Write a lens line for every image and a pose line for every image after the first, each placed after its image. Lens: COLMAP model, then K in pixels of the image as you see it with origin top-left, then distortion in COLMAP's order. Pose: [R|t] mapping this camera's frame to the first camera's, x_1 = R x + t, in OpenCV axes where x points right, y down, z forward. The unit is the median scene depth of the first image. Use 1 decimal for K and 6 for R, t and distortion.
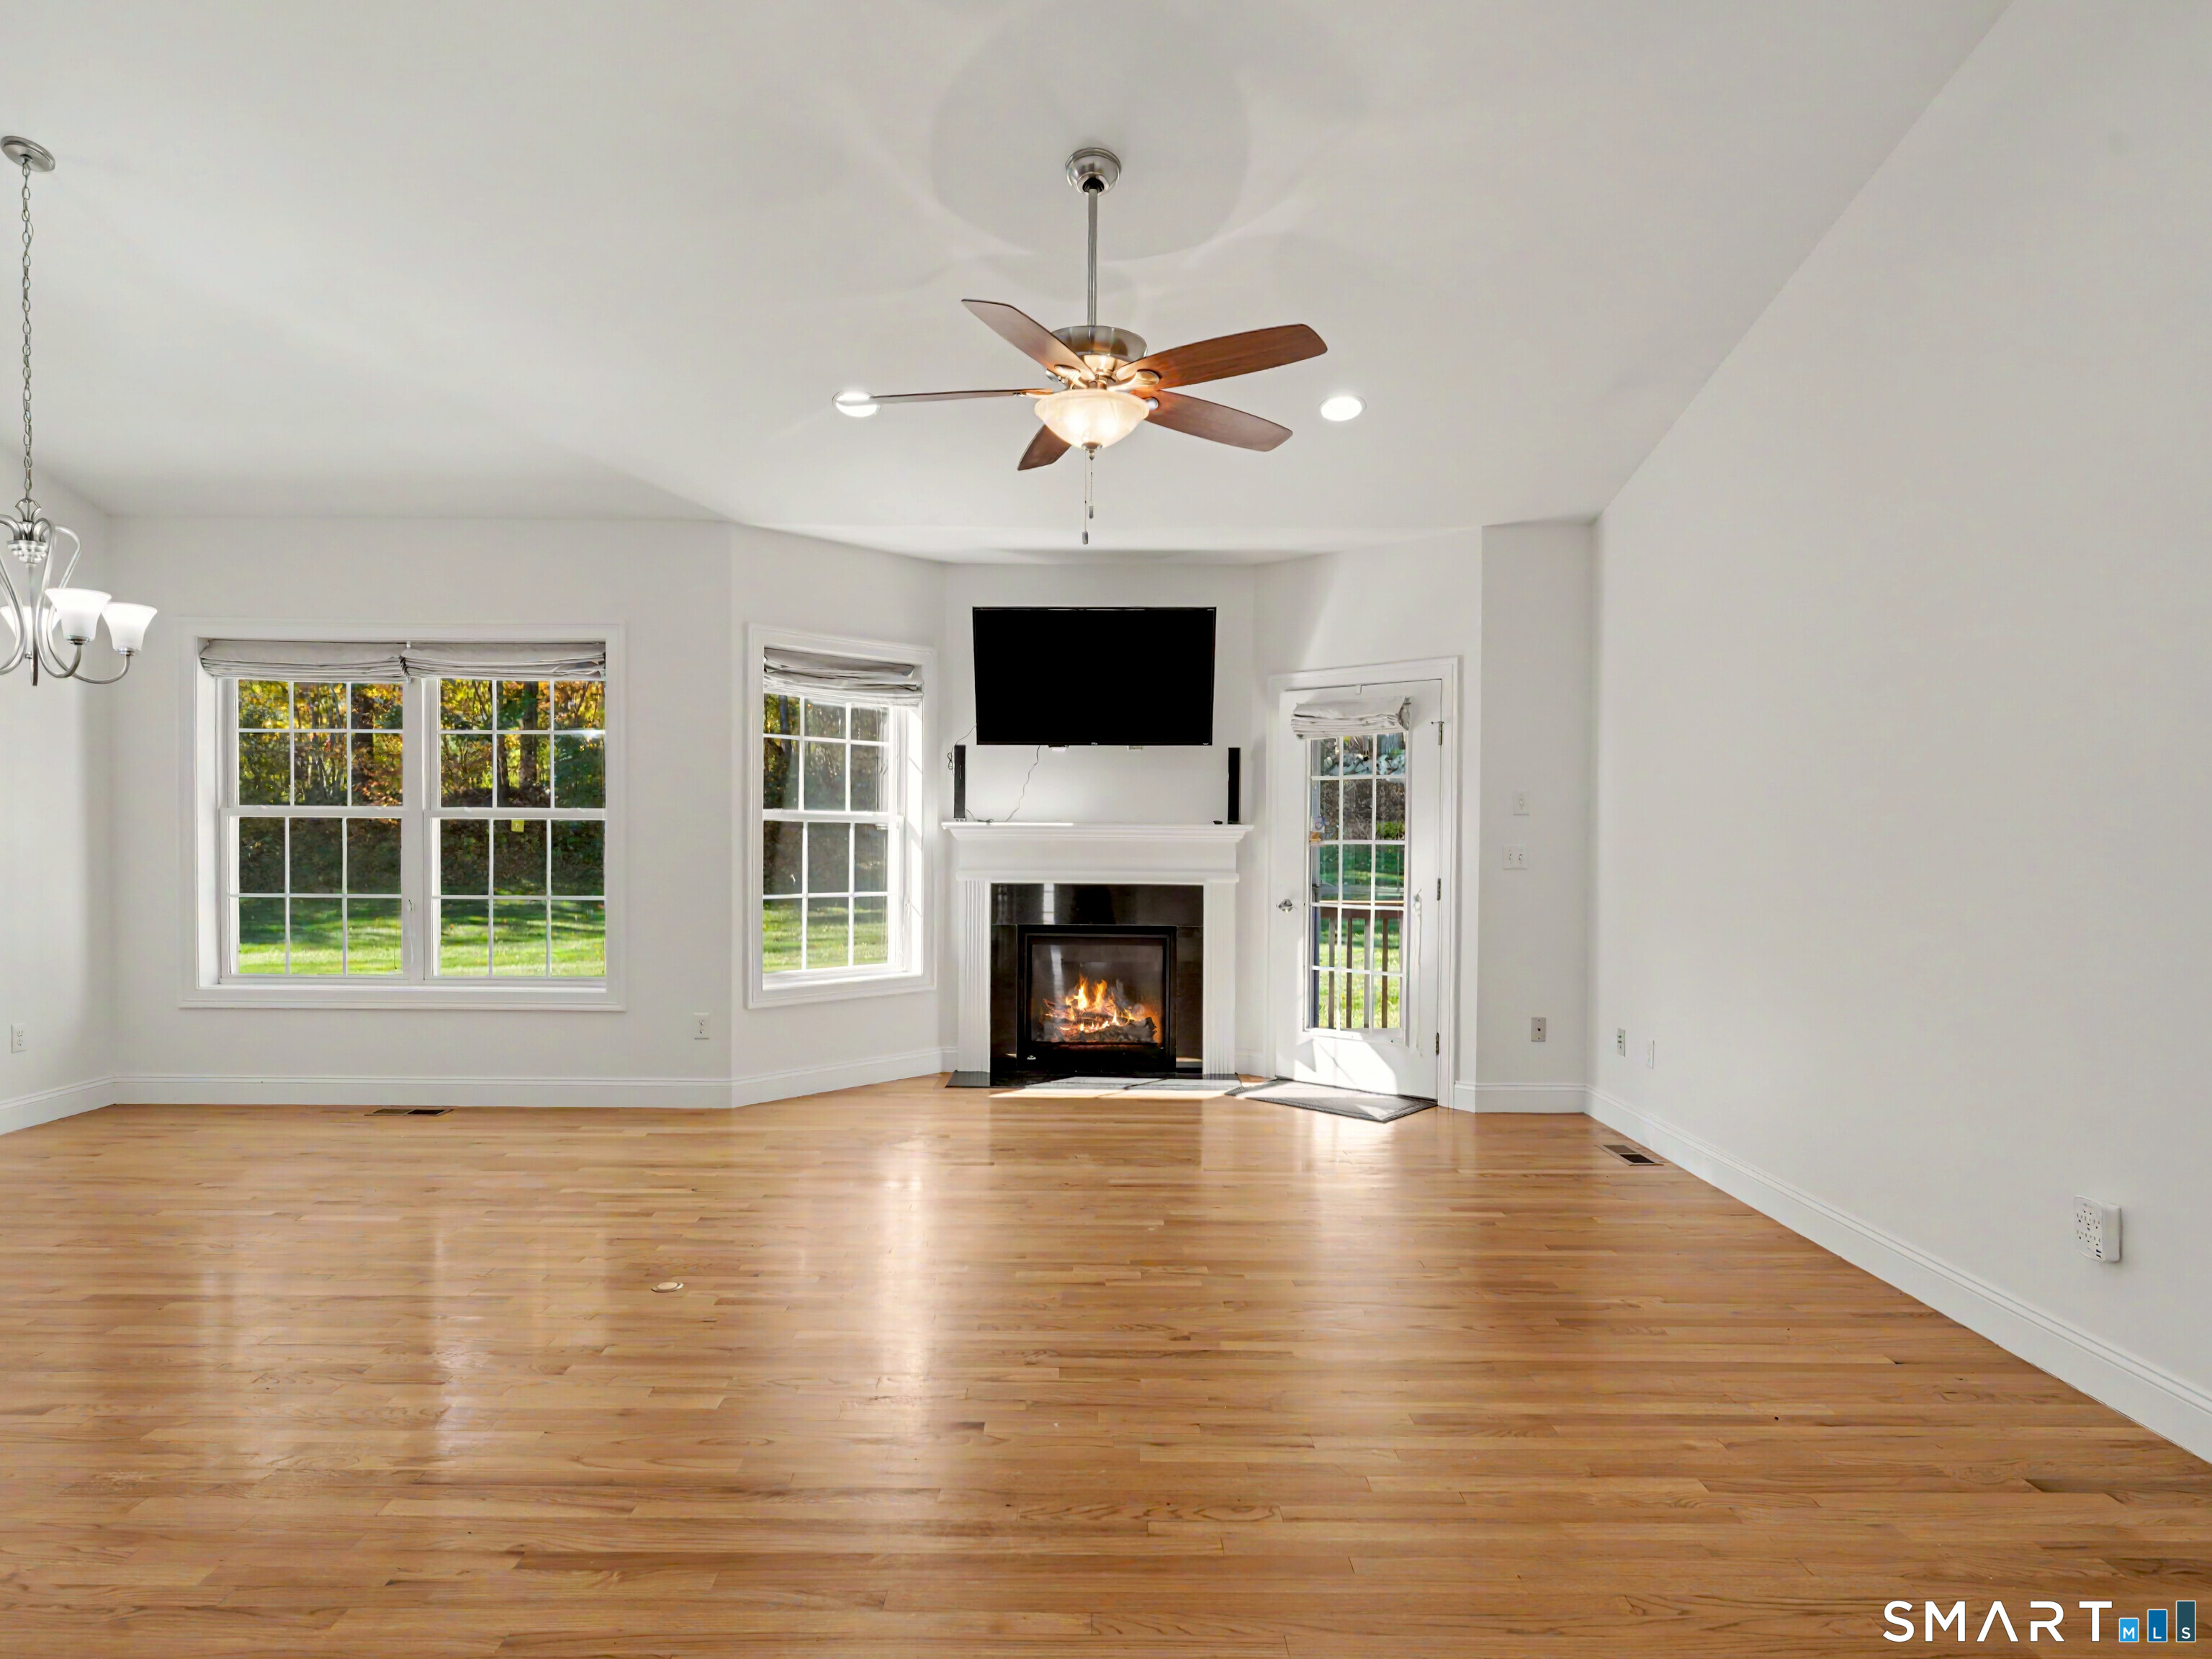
lens RADIAL K [[1270.2, 0, 1095.8], [0, 1270.2, 848.9], [0, 0, 1]] dist [-0.005781, 0.000270]
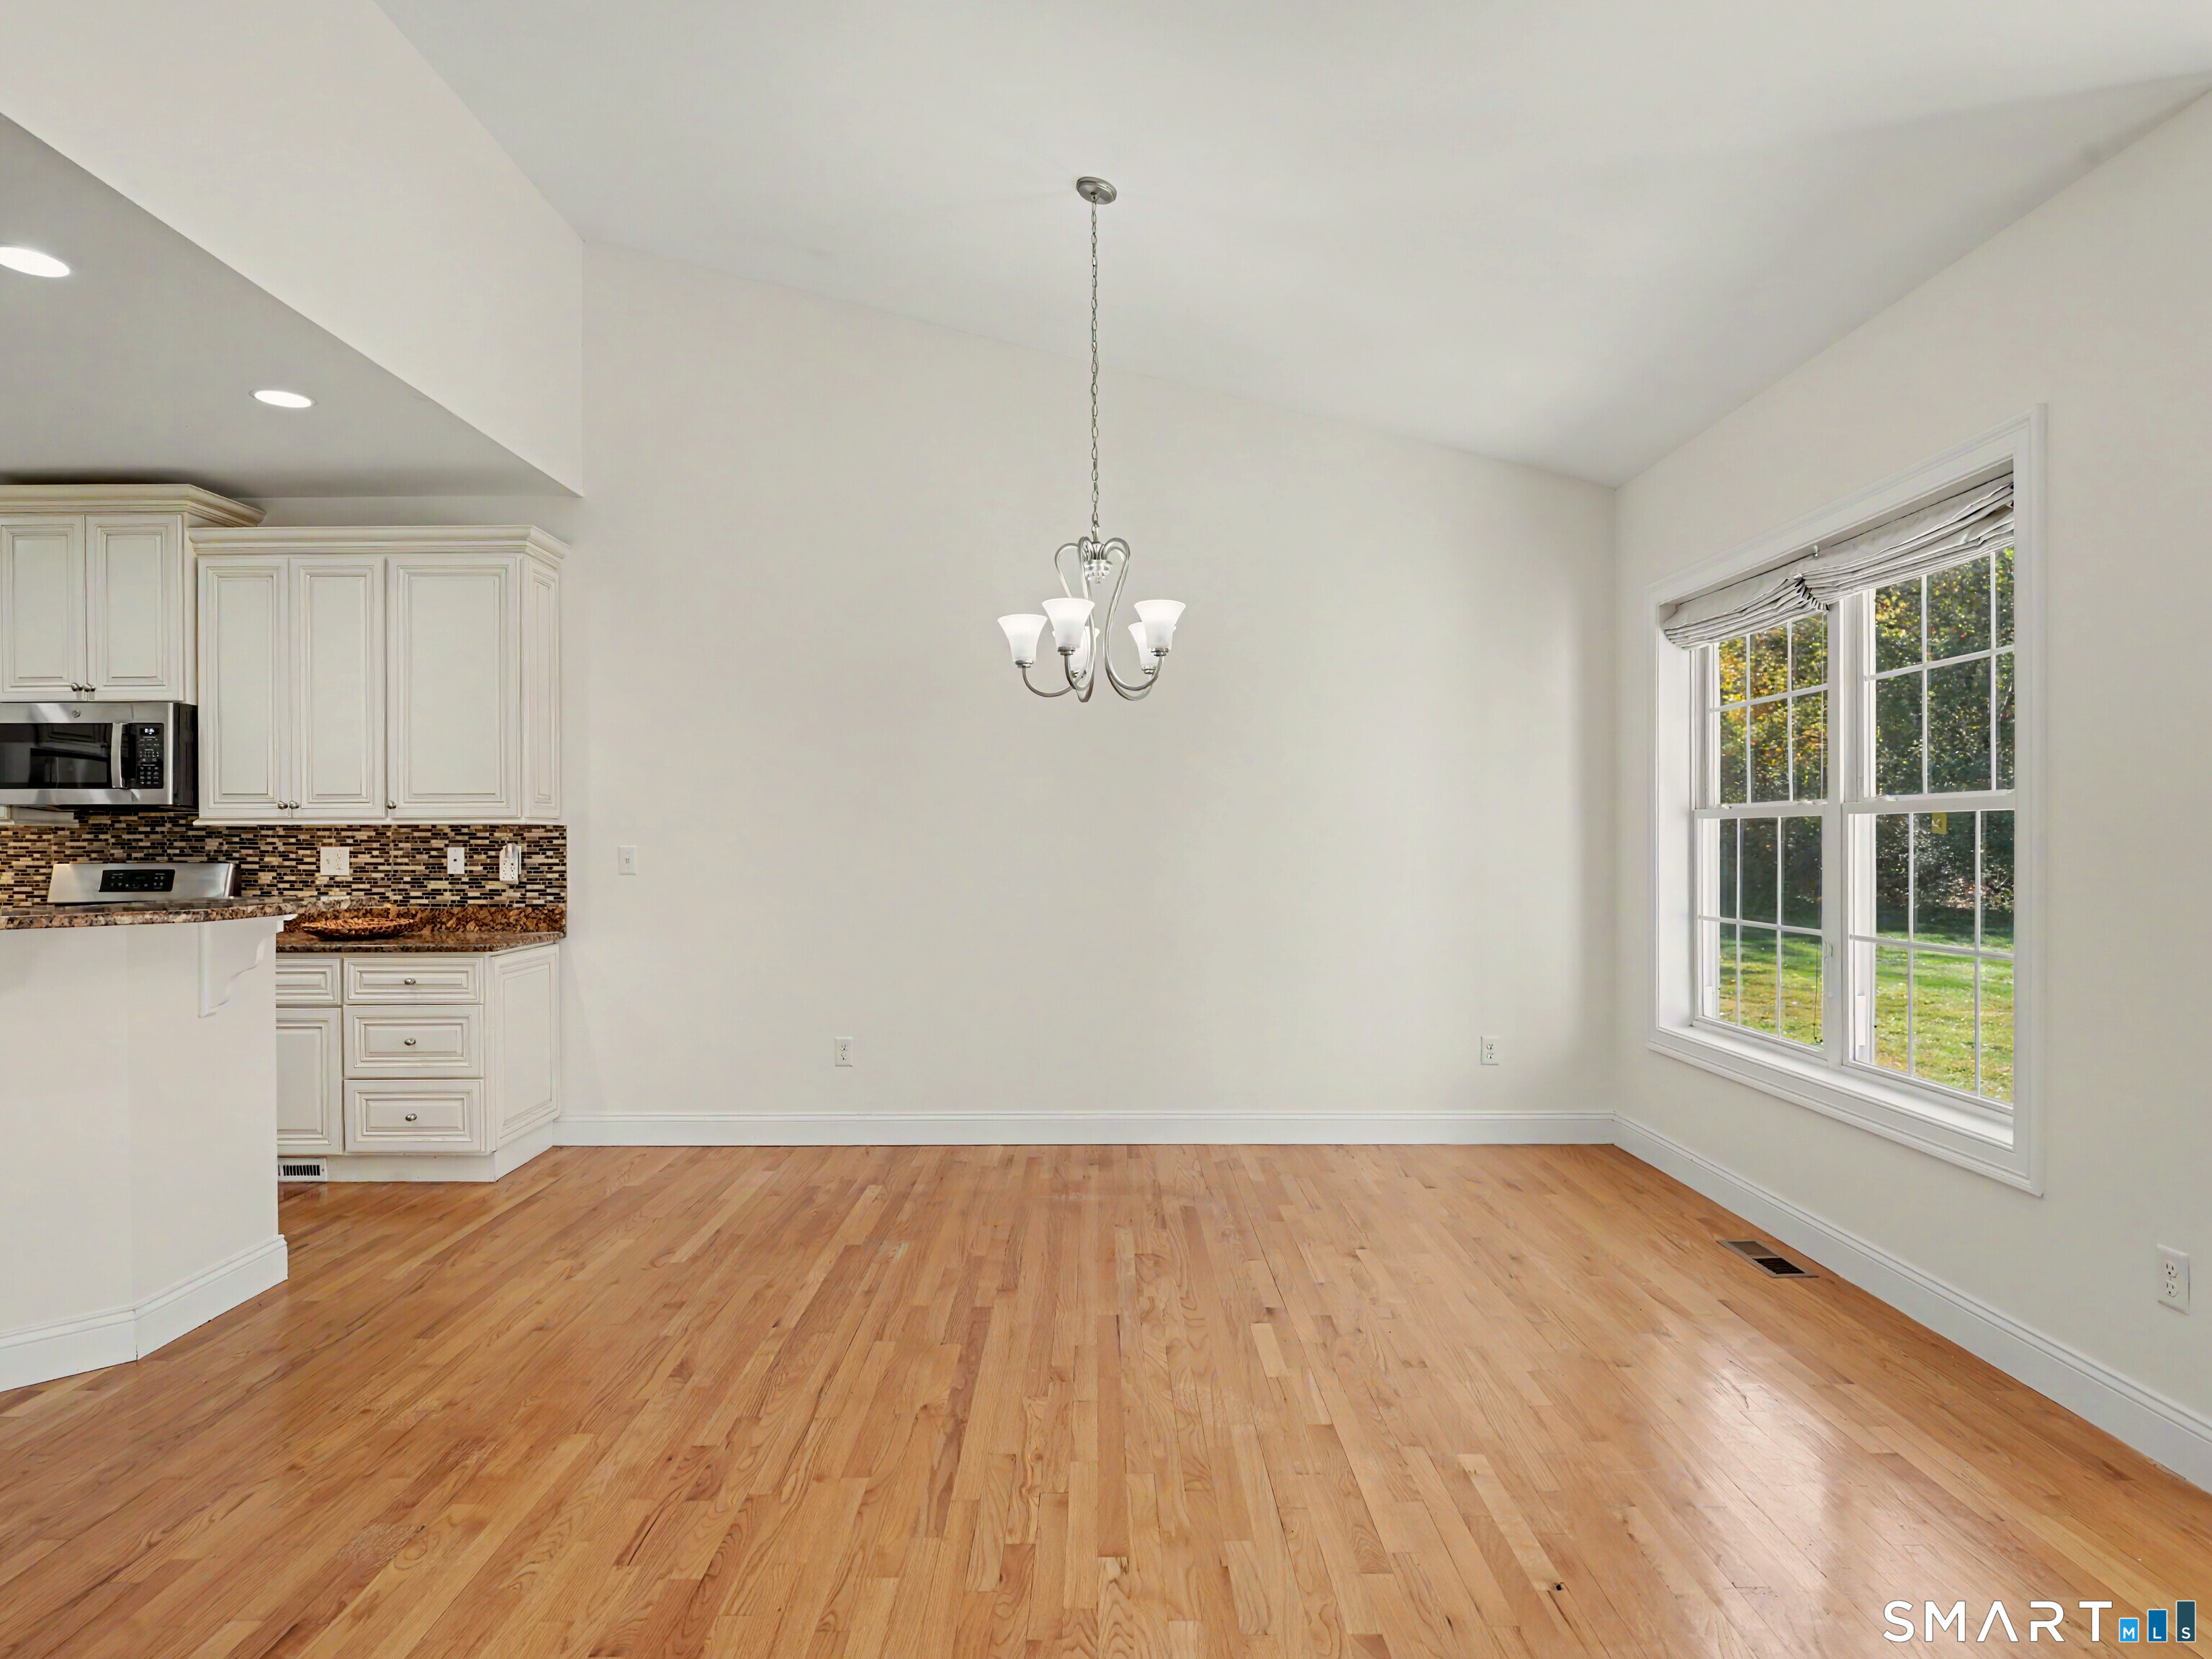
lens RADIAL K [[1270.2, 0, 1102.3], [0, 1270.2, 842.2], [0, 0, 1]] dist [-0.005781, 0.000270]
pose [[-0.006324, -0.004981, -0.999968, 0.116347], [-0.004480, 0.999978, -0.004953, -0.005037], [0.999970, 0.004449, -0.006346, 0.607946]]
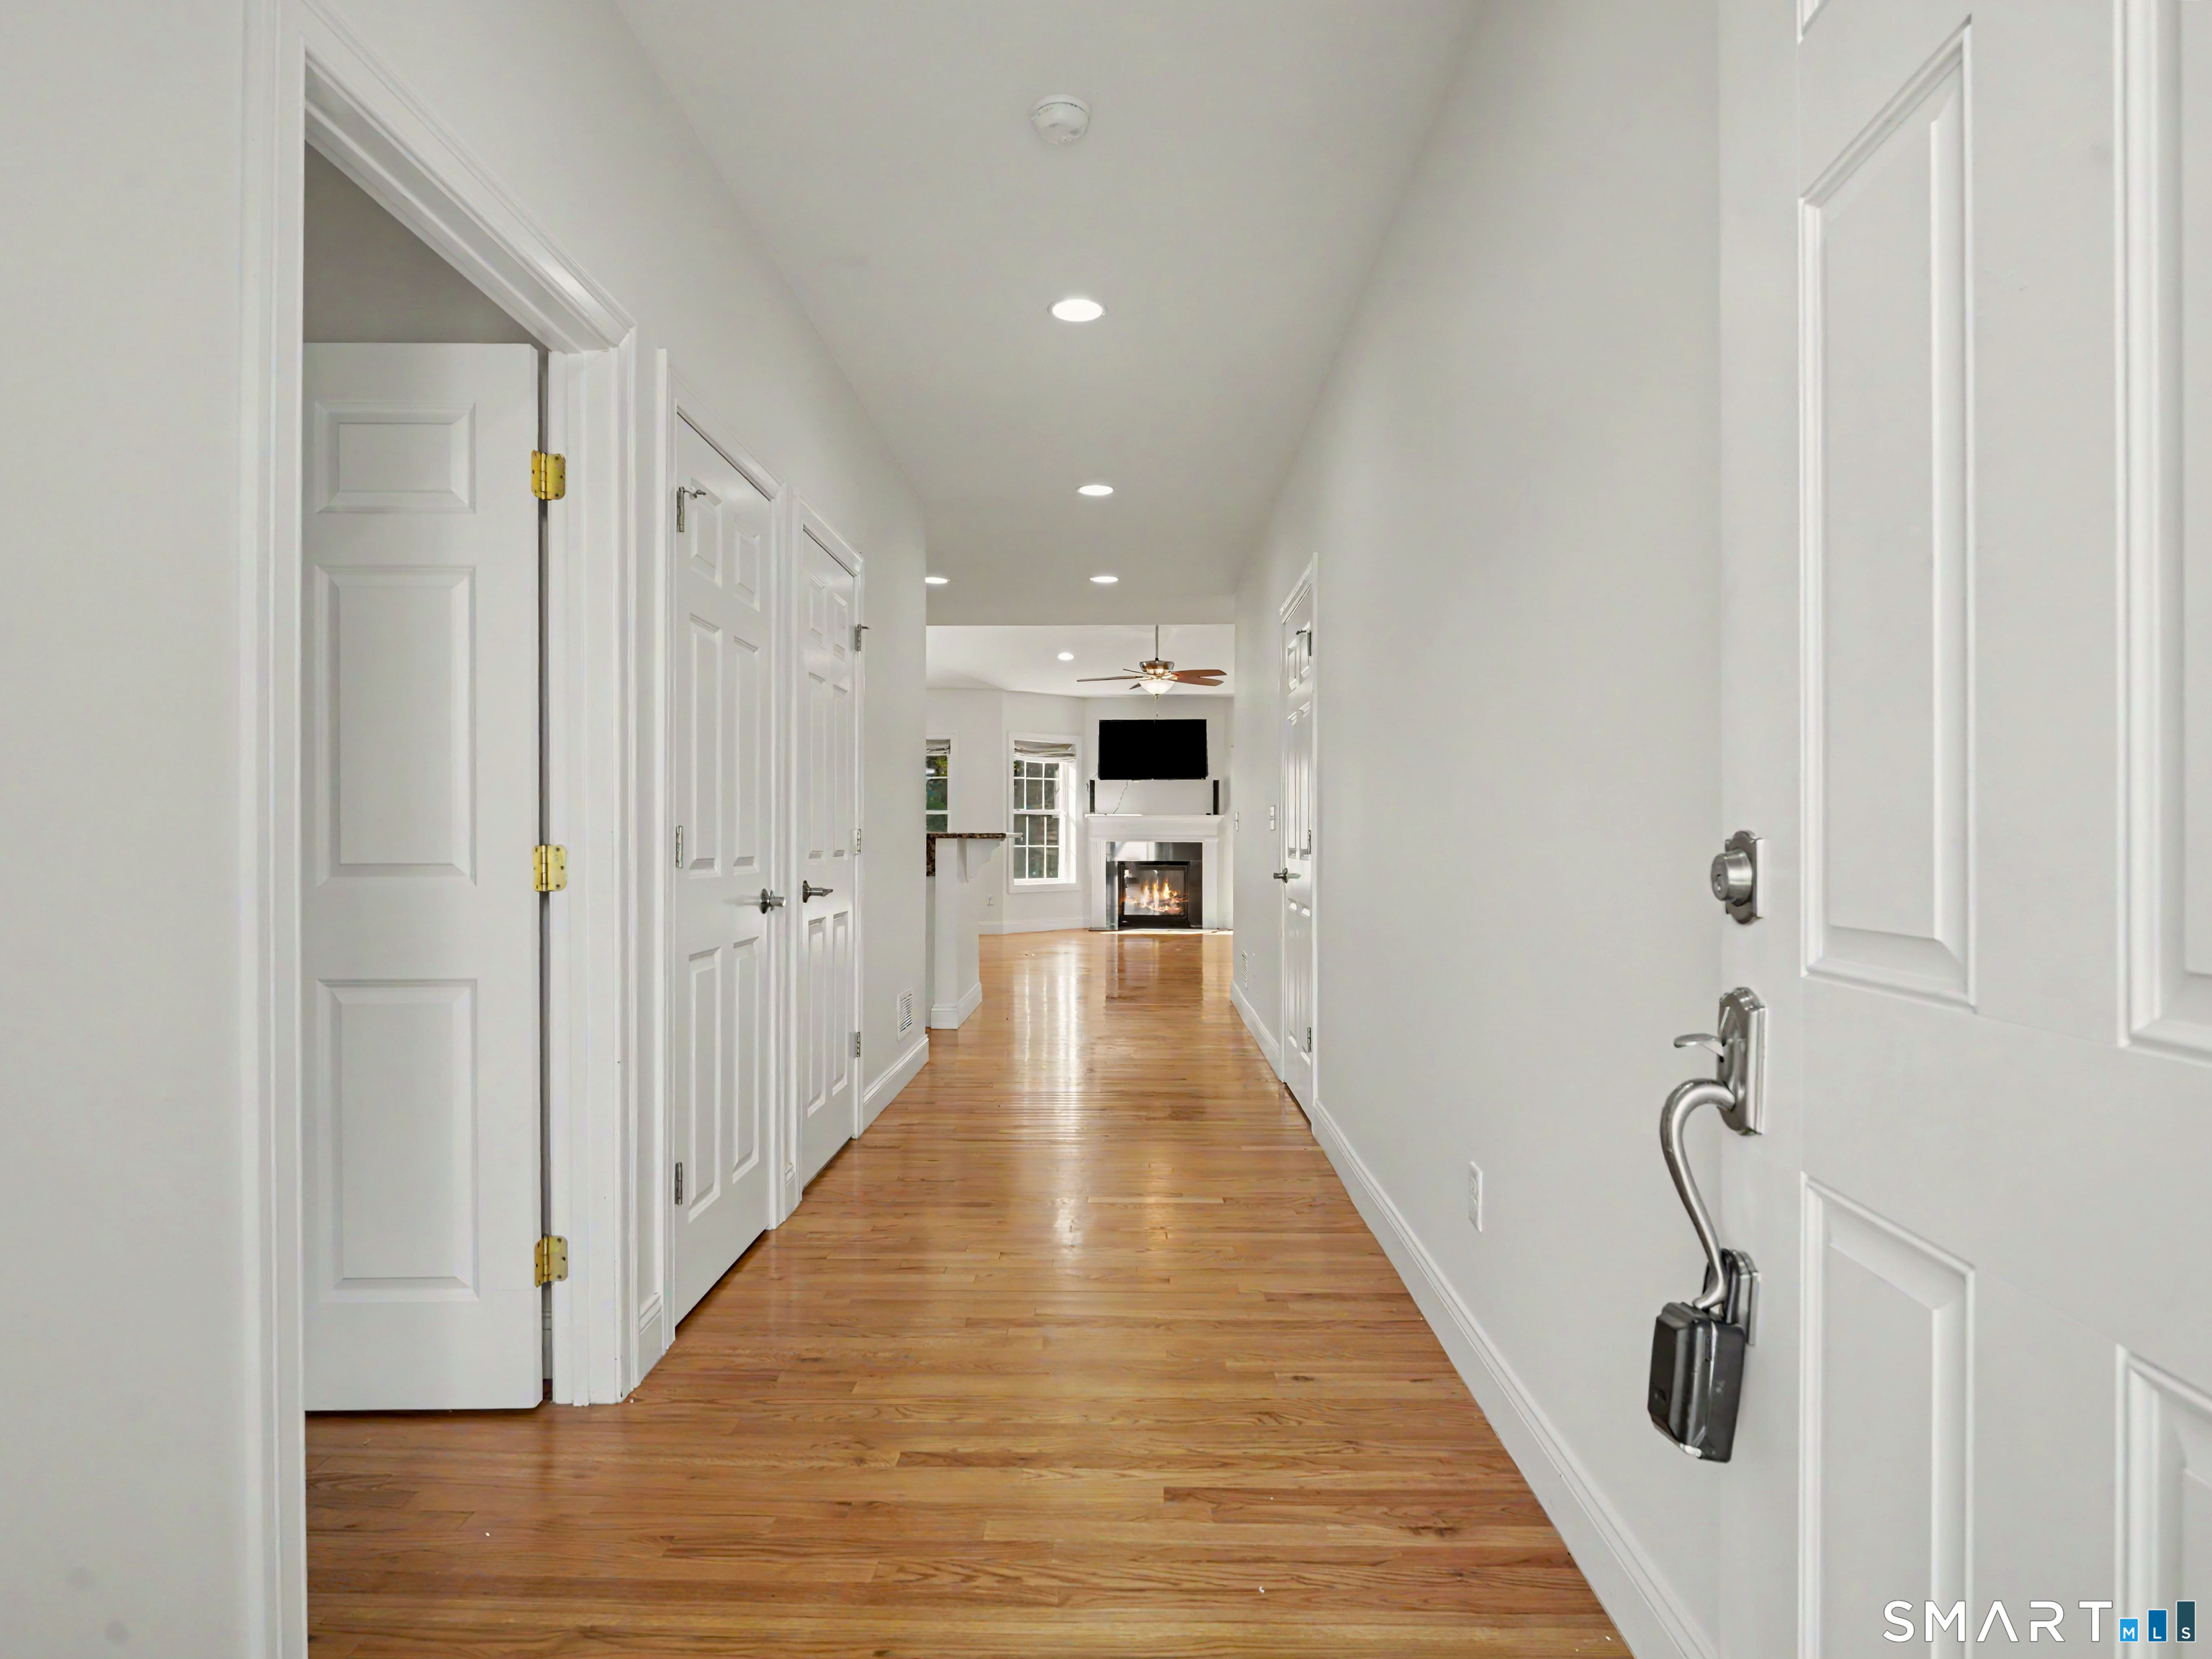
lens RADIAL K [[1270.2, 0, 1090.6], [0, 1270.2, 833.8], [0, 0, 1]] dist [-0.005781, 0.000270]
pose [[0.999460, -0.004278, -0.032588, -0.040477], [0.003859, 0.999909, -0.012902, 0.045078], [0.032640, 0.012770, 0.999386, -1.325971]]
